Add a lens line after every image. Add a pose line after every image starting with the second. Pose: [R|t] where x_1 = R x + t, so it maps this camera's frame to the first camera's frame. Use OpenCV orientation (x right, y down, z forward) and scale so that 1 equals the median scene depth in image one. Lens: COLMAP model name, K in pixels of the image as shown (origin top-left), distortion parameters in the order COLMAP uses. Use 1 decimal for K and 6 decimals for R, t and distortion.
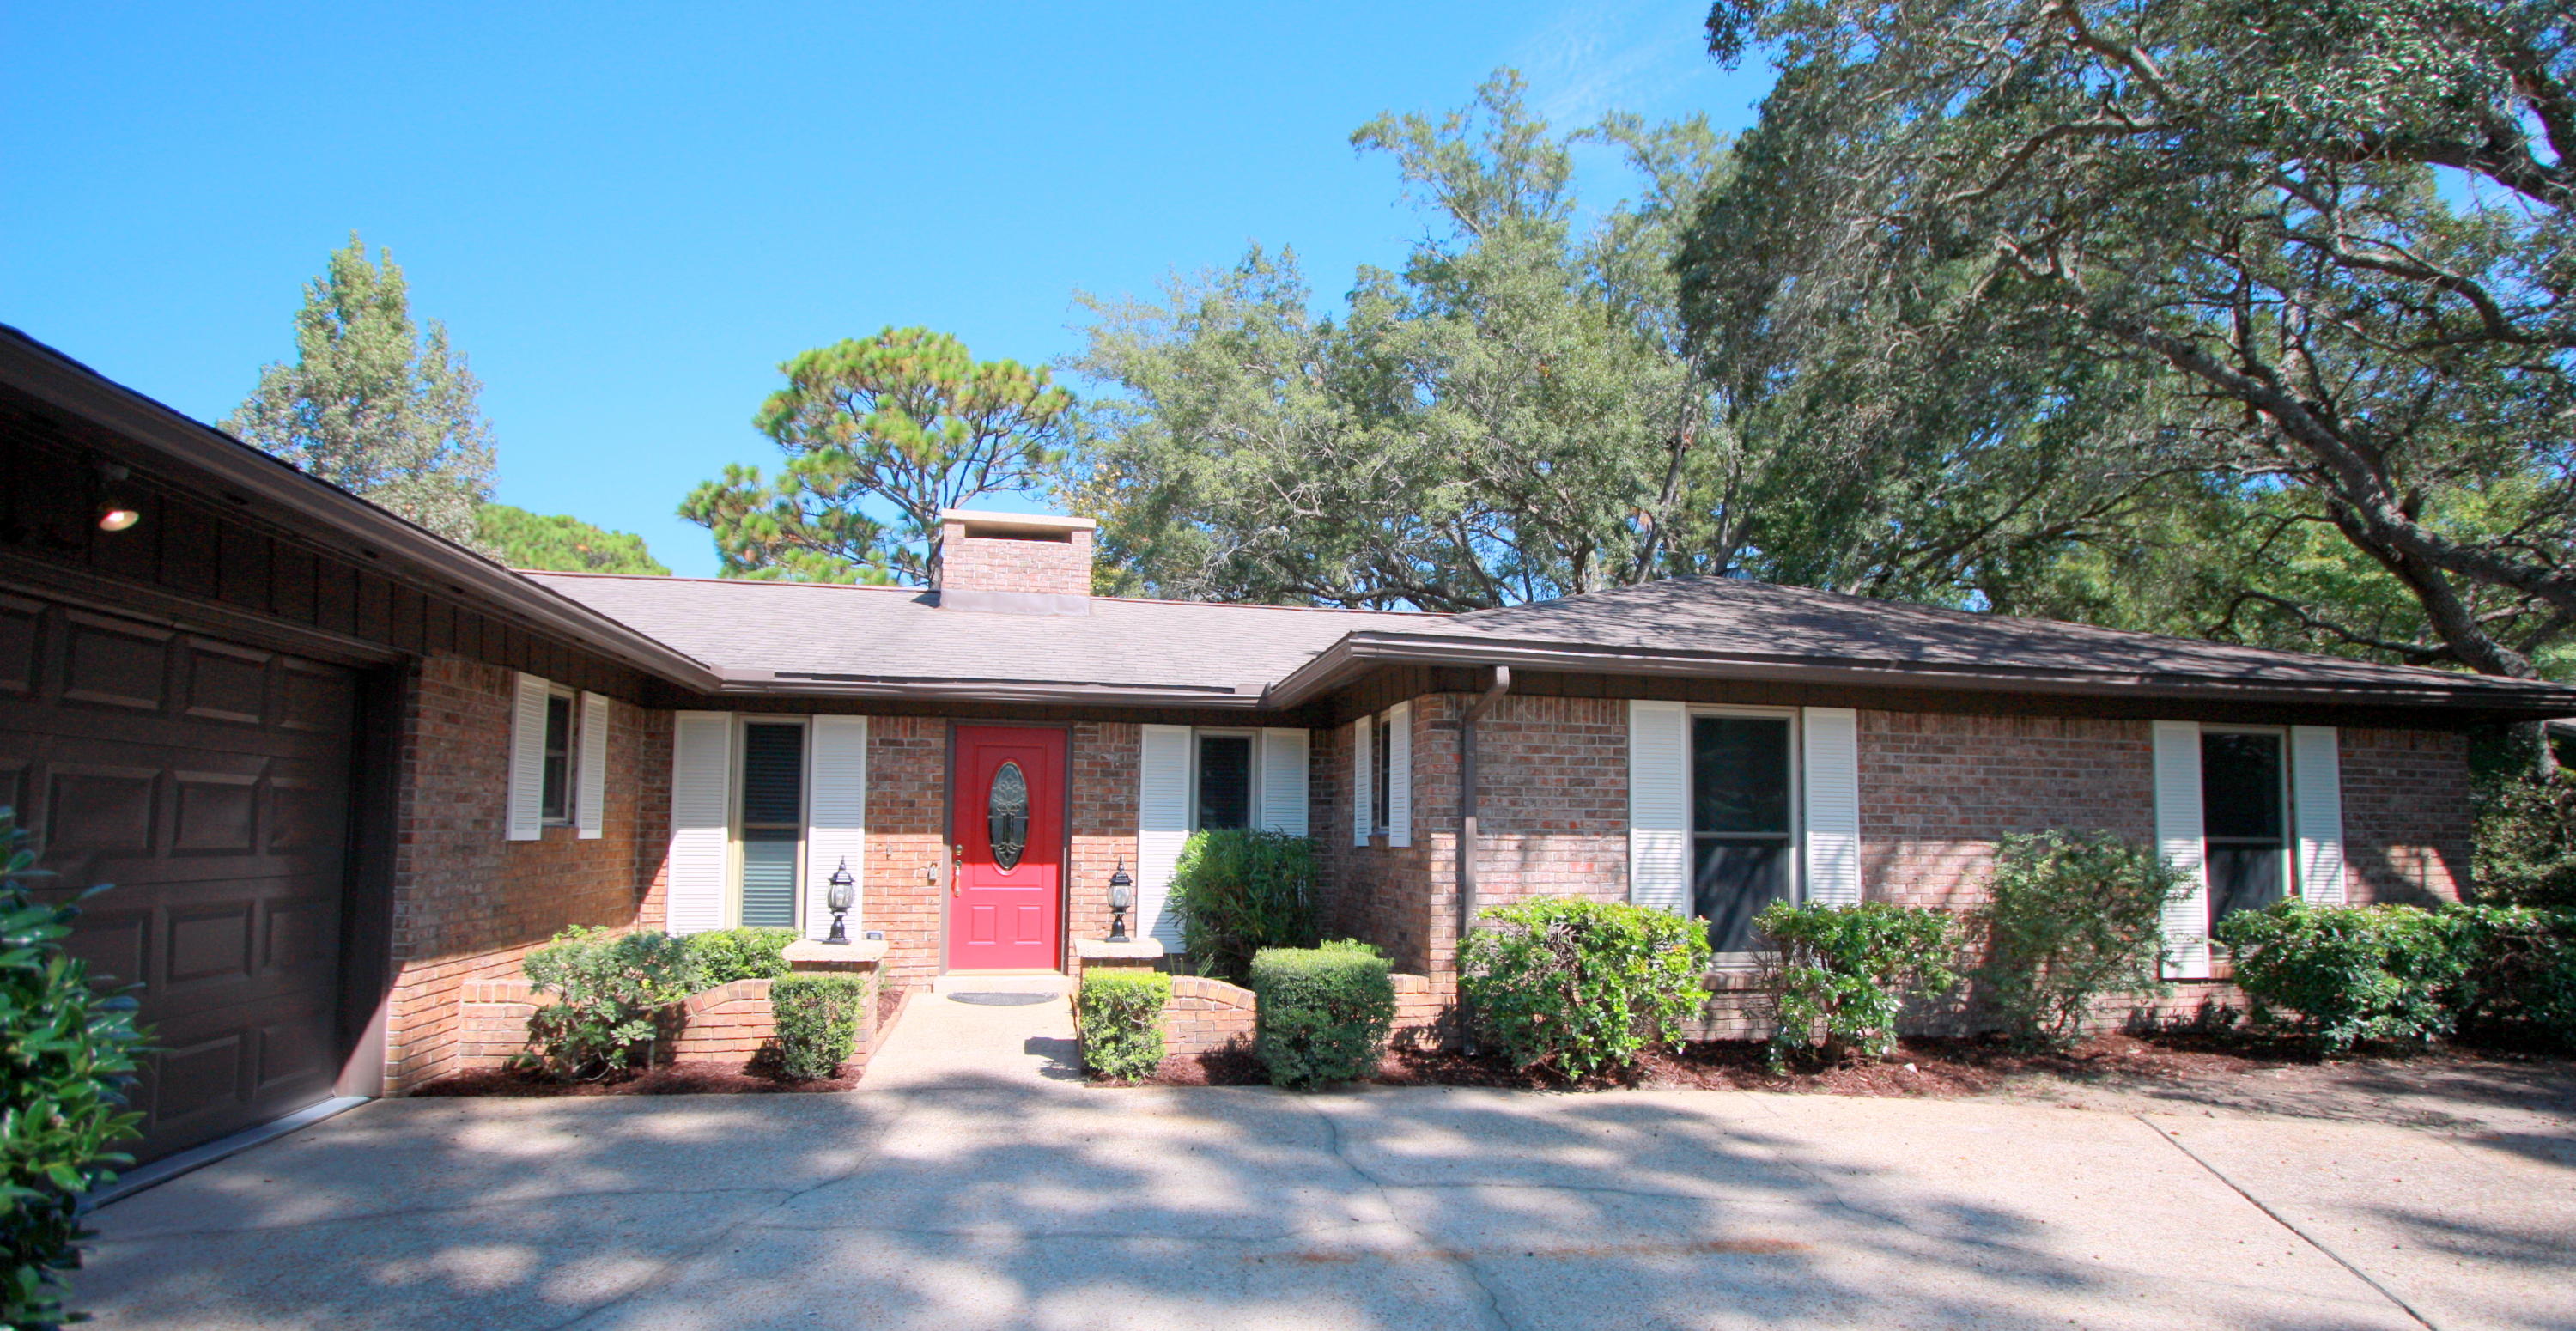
lens RADIAL K [[1189.9, 0, 1293.5], [0, 1189.9, 761.8], [0, 0, 1]] dist [-0.016434, -0.000167]
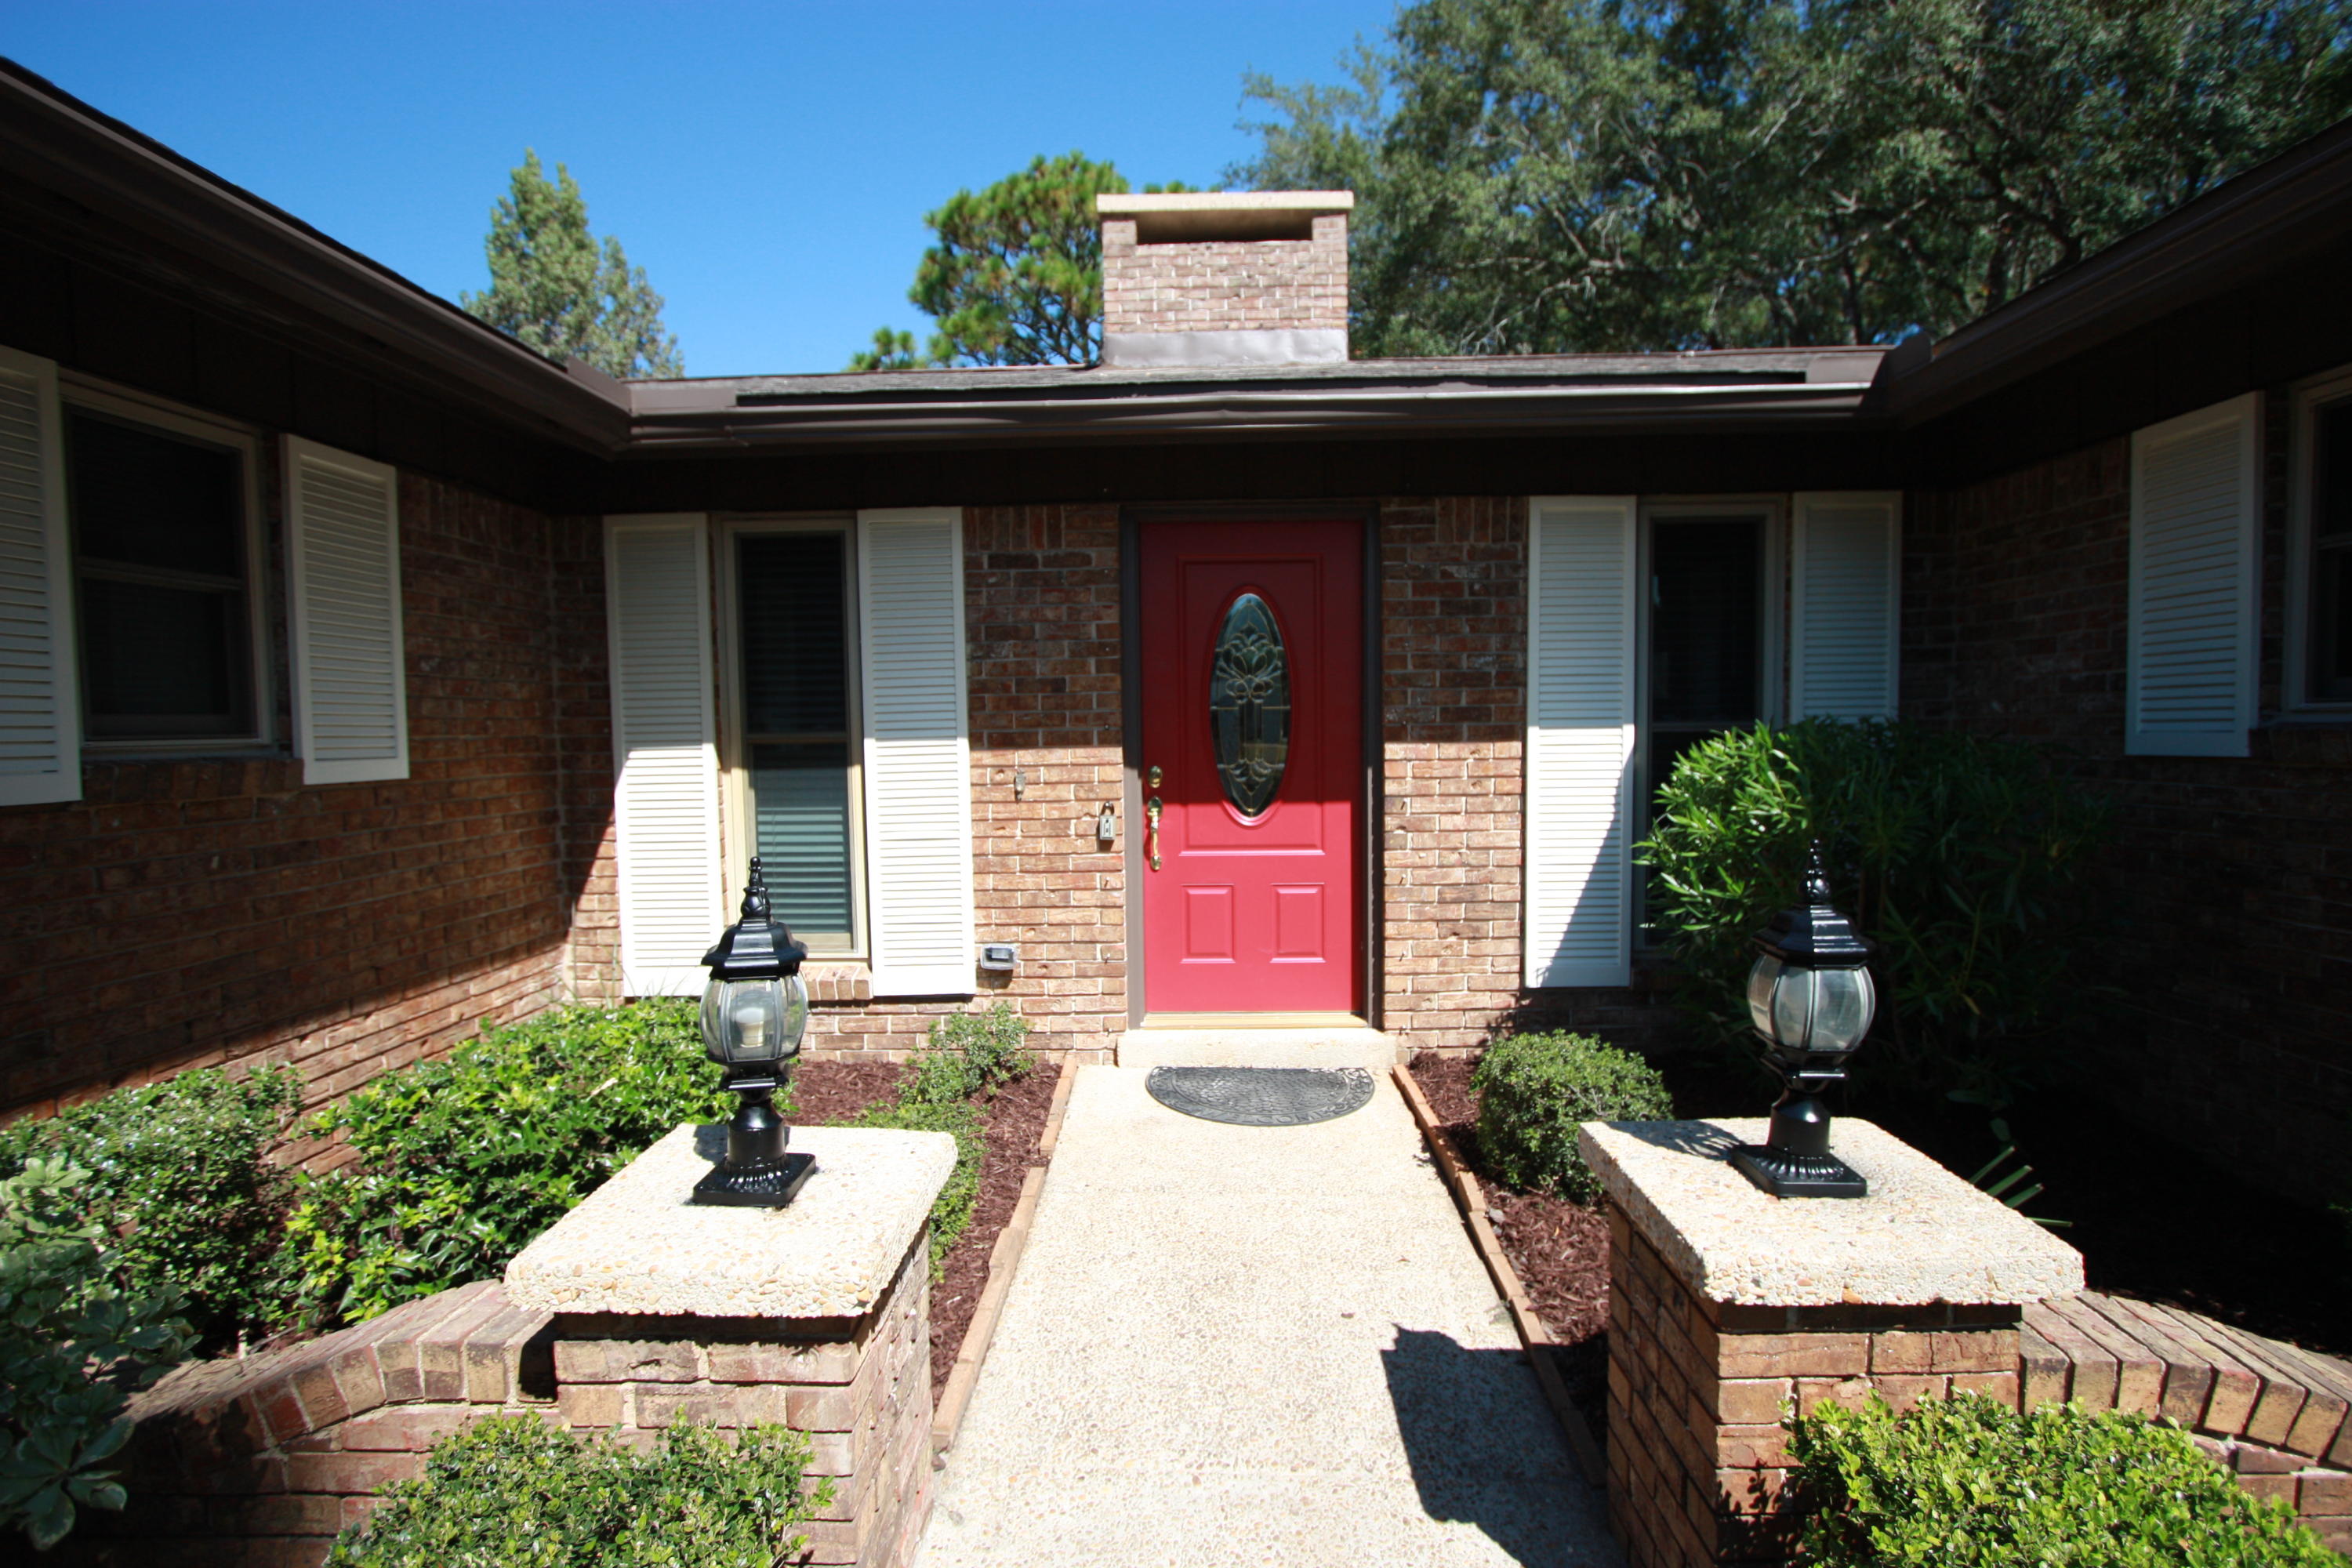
lens RADIAL K [[1092.8, 0, 1195.1], [0, 1092.8, 778.7], [0, 0, 1]] dist [-0.021798, 0.006016]
pose [[0.974702, -0.014699, -0.223025, -0.162078], [0.039216, 0.993603, 0.105903, 0.027065], [0.220041, -0.111970, 0.969043, 0.555976]]
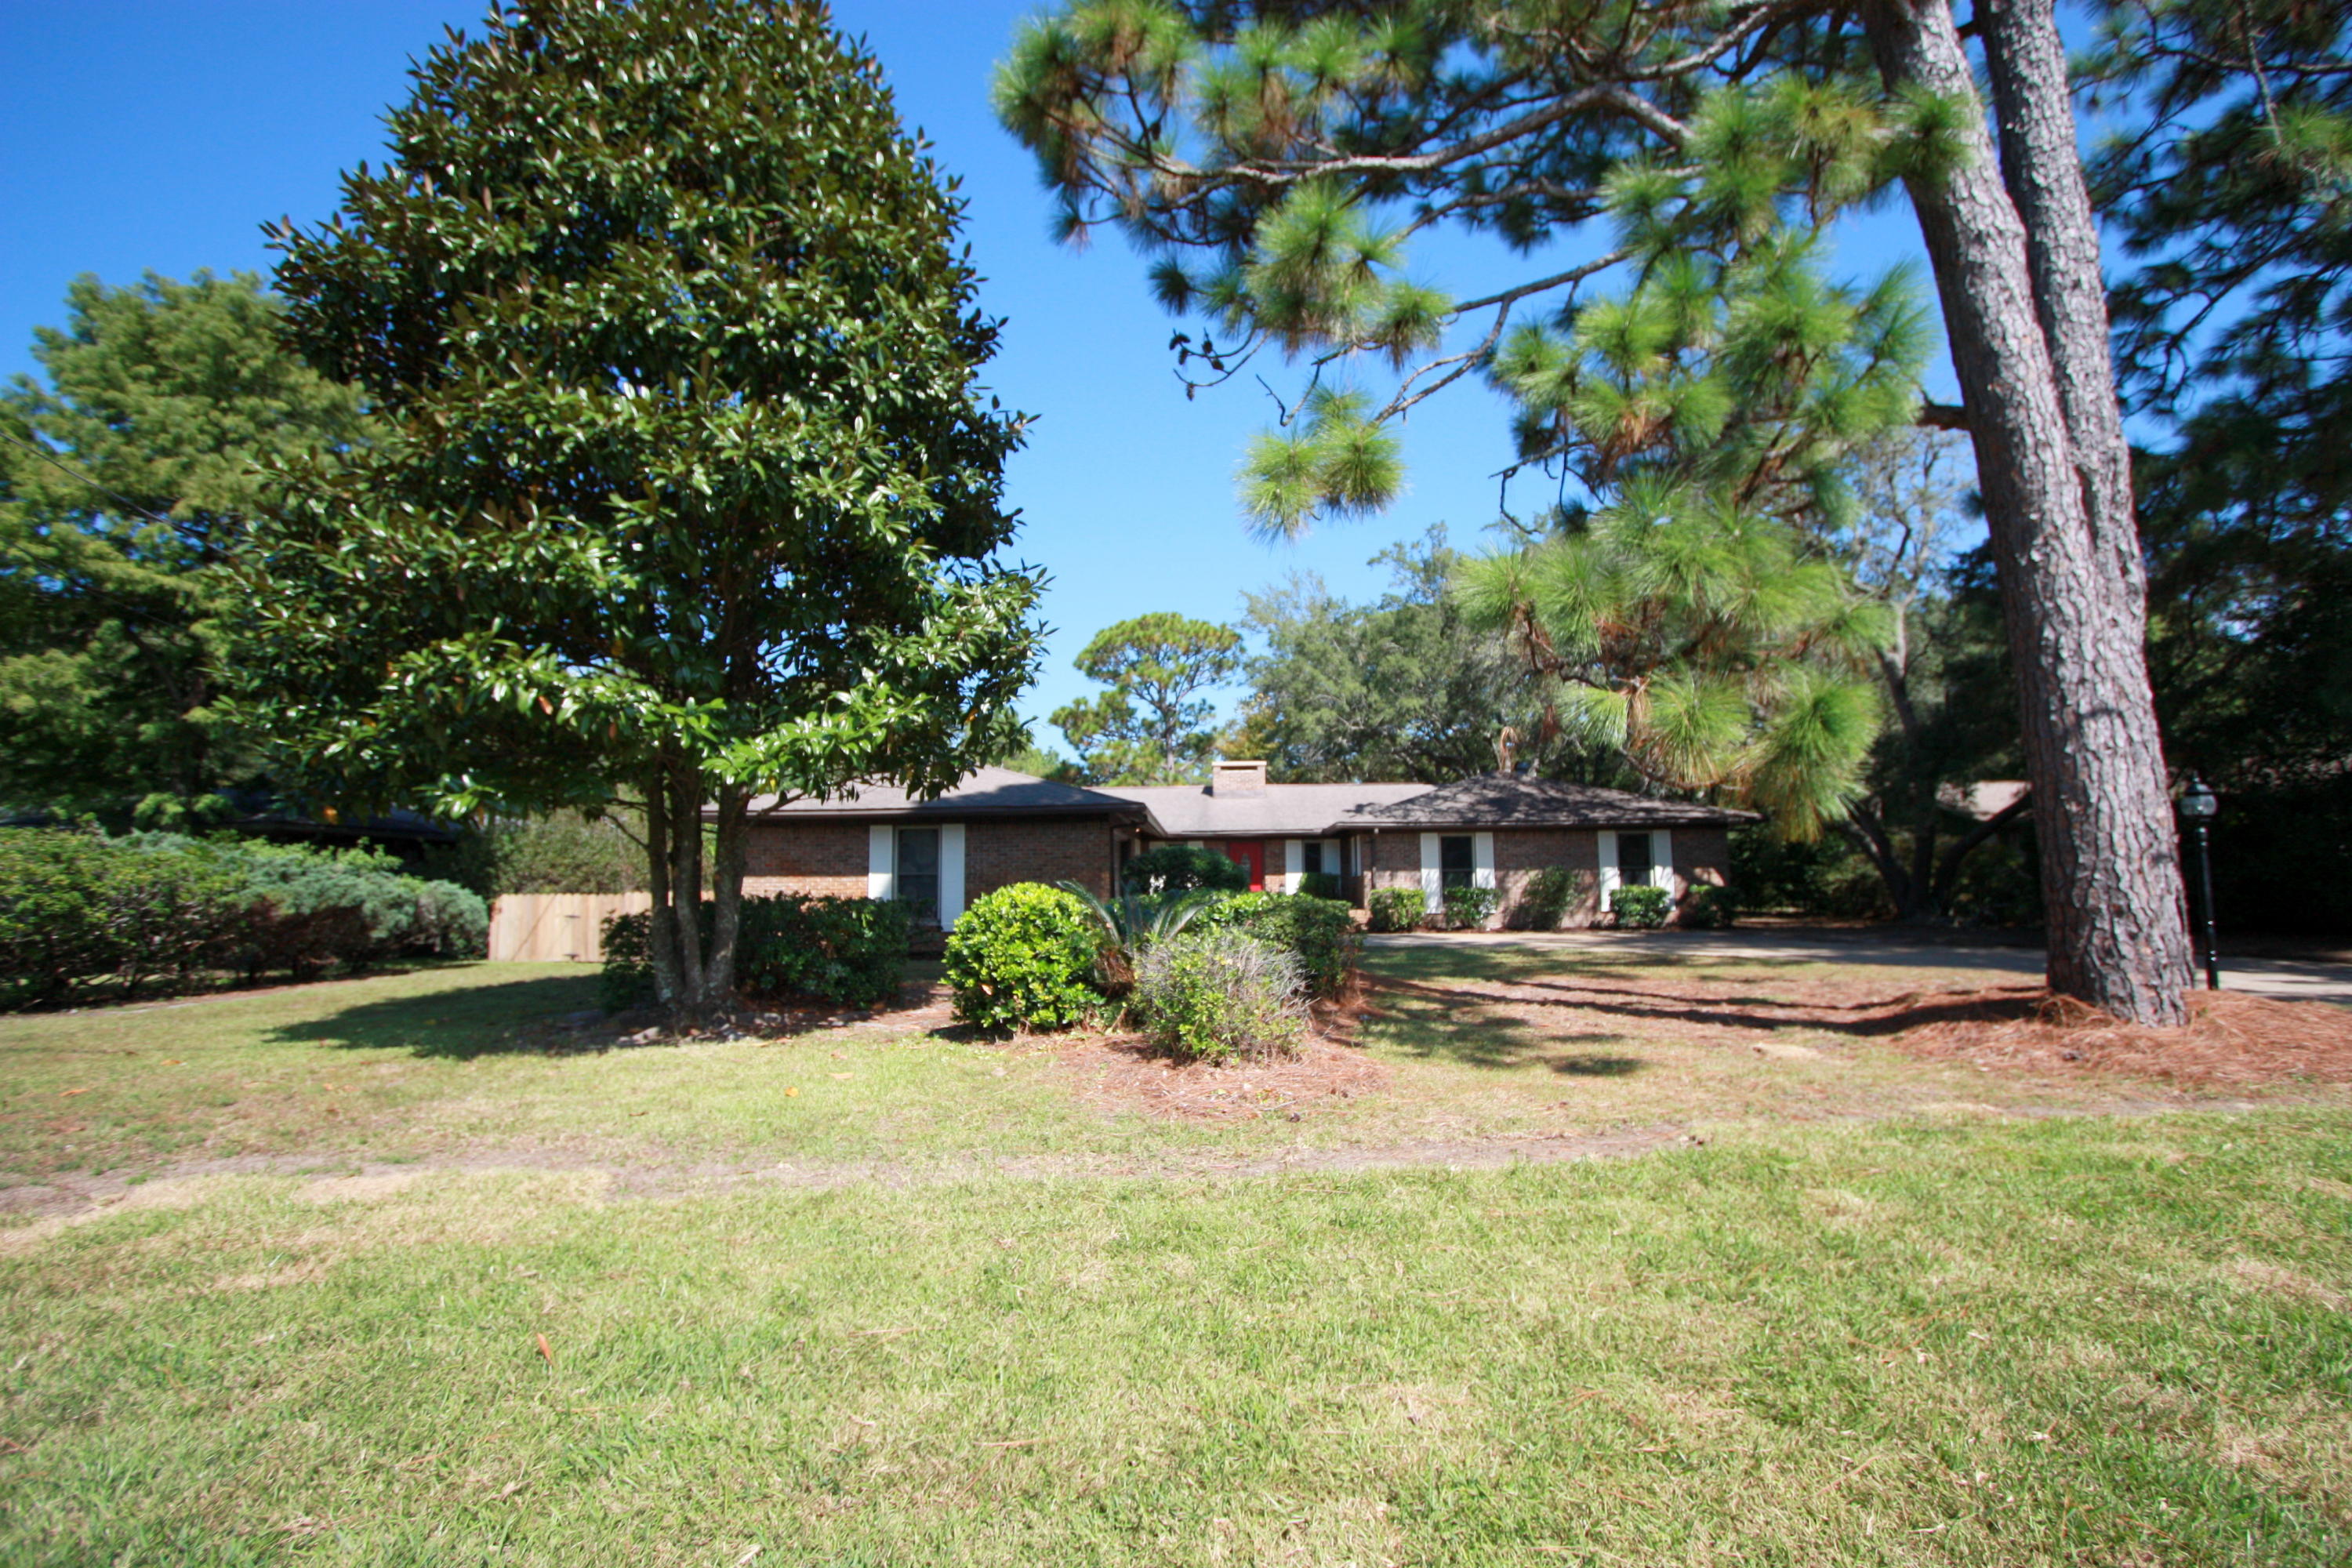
lens RADIAL K [[1092.8, 0, 1195.1], [0, 1092.8, 778.7], [0, 0, 1]] dist [-0.021798, 0.006016]
pose [[0.977919, -0.043350, -0.204437, 0.249707], [0.036192, 0.998598, -0.038626, -0.096440], [0.205825, 0.030374, 0.978117, -2.014810]]
